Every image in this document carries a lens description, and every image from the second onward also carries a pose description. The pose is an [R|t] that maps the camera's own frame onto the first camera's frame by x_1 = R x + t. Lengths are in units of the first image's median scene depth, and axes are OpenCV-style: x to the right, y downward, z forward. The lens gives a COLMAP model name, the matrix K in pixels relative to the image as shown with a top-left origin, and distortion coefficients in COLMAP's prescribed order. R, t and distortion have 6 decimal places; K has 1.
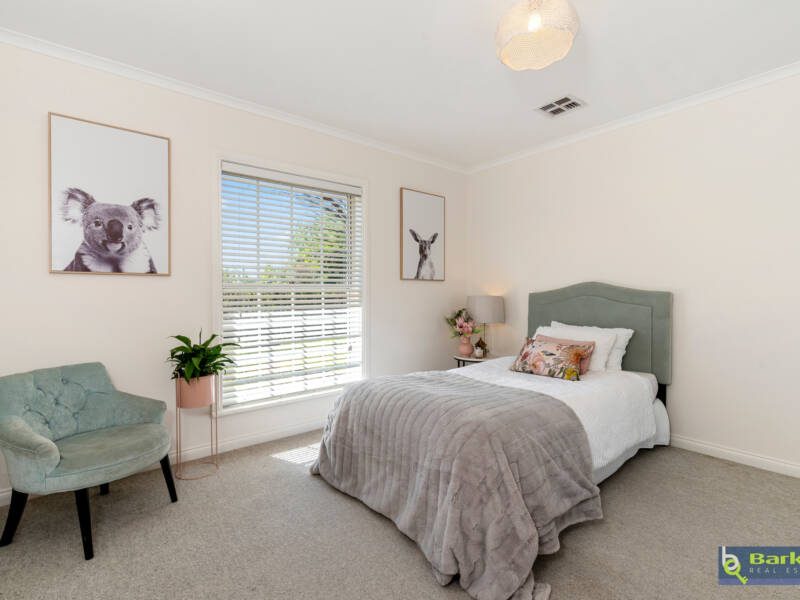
lens RADIAL K [[394.8, 0, 401.2], [0, 394.8, 298.1], [0, 0, 1]] dist [0.002652, 0.000108]
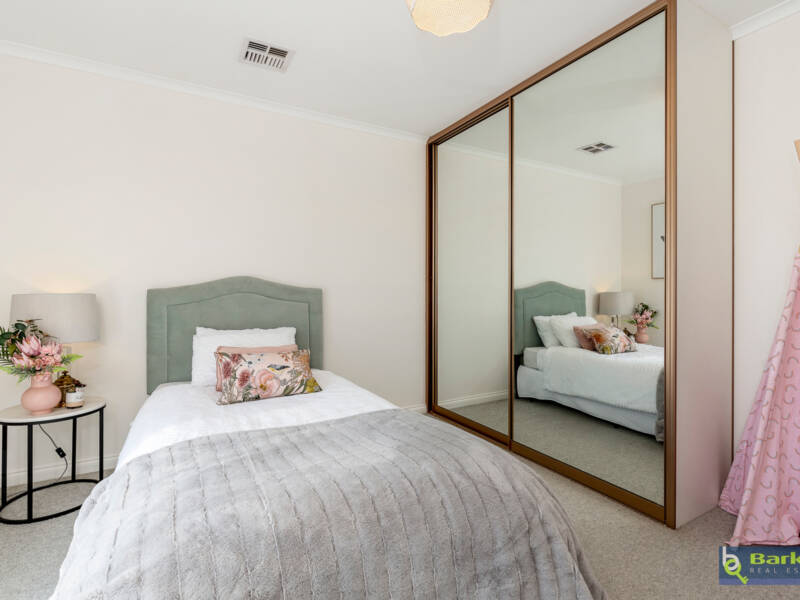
lens RADIAL K [[394.8, 0, 401.4], [0, 394.8, 296.3], [0, 0, 1]] dist [0.002652, 0.000108]
pose [[0.172764, -0.010032, 0.984912, -0.336527], [0.007073, 0.999935, 0.008944, -0.003862], [-0.984938, 0.005421, 0.172824, 0.605707]]
